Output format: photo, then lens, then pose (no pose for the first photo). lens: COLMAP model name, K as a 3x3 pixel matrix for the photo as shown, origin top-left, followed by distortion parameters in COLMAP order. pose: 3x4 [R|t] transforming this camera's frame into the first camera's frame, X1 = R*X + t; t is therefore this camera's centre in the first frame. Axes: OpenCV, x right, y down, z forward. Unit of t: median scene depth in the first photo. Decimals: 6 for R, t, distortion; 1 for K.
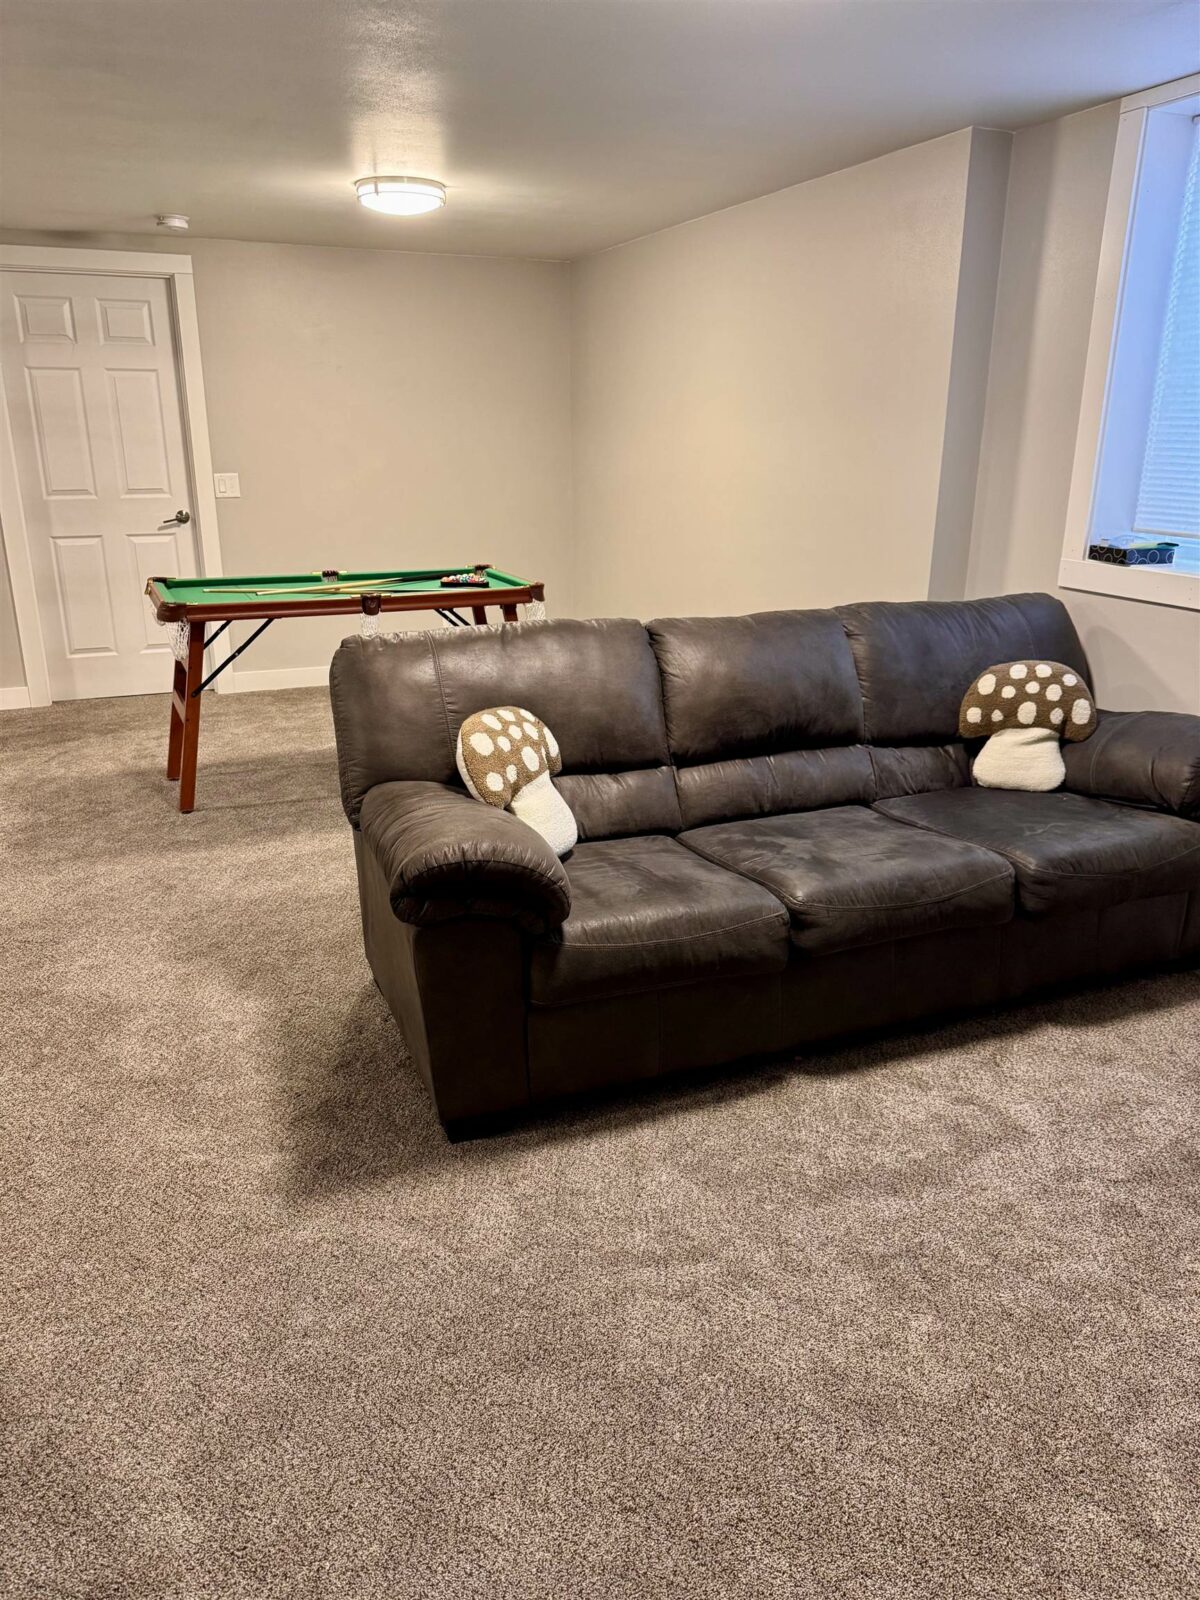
lens RADIAL K [[1126.6, 0, 595.0], [0, 1126.6, 802.1], [0, 0, 1]] dist [0.090324, -0.118939]
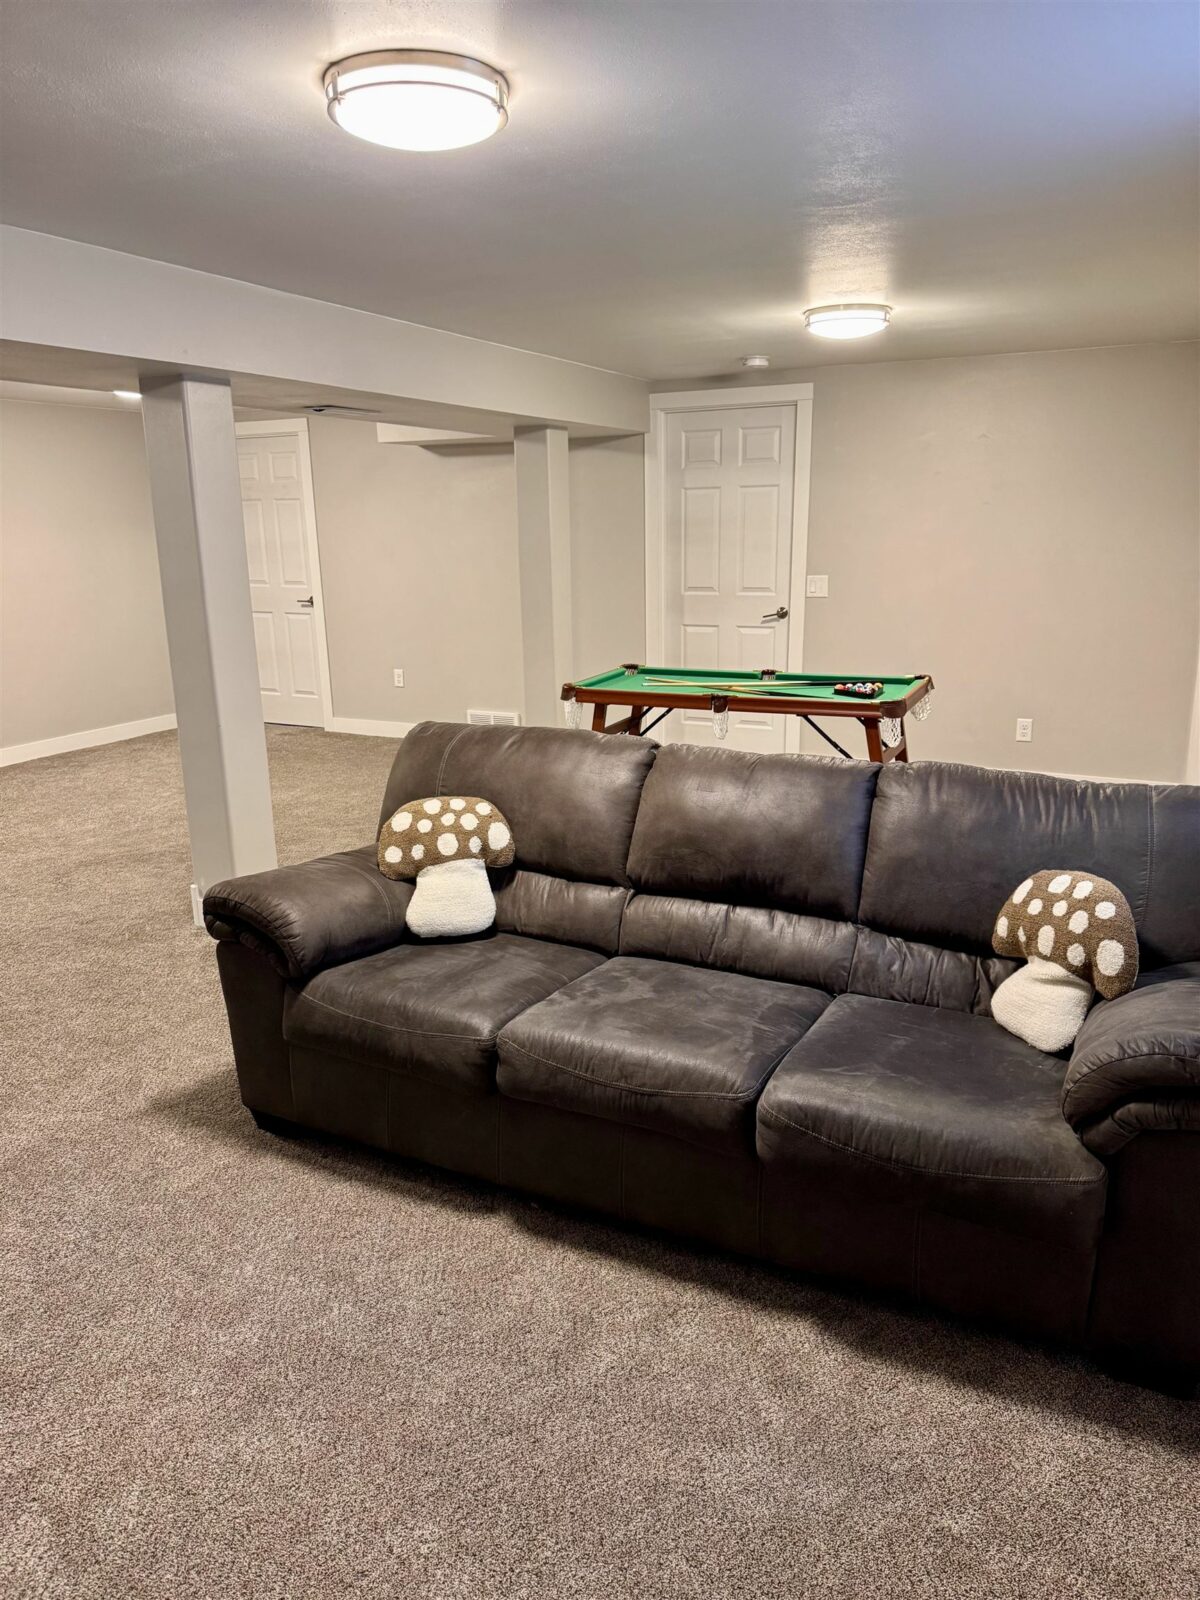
lens RADIAL K [[1126.6, 0, 595.0], [0, 1126.6, 802.1], [0, 0, 1]] dist [0.090324, -0.118939]
pose [[0.651405, 0.173597, -0.738604, 0.720122], [-0.222758, 0.974330, 0.032541, -0.124250], [0.725293, 0.143333, 0.673354, 0.283731]]
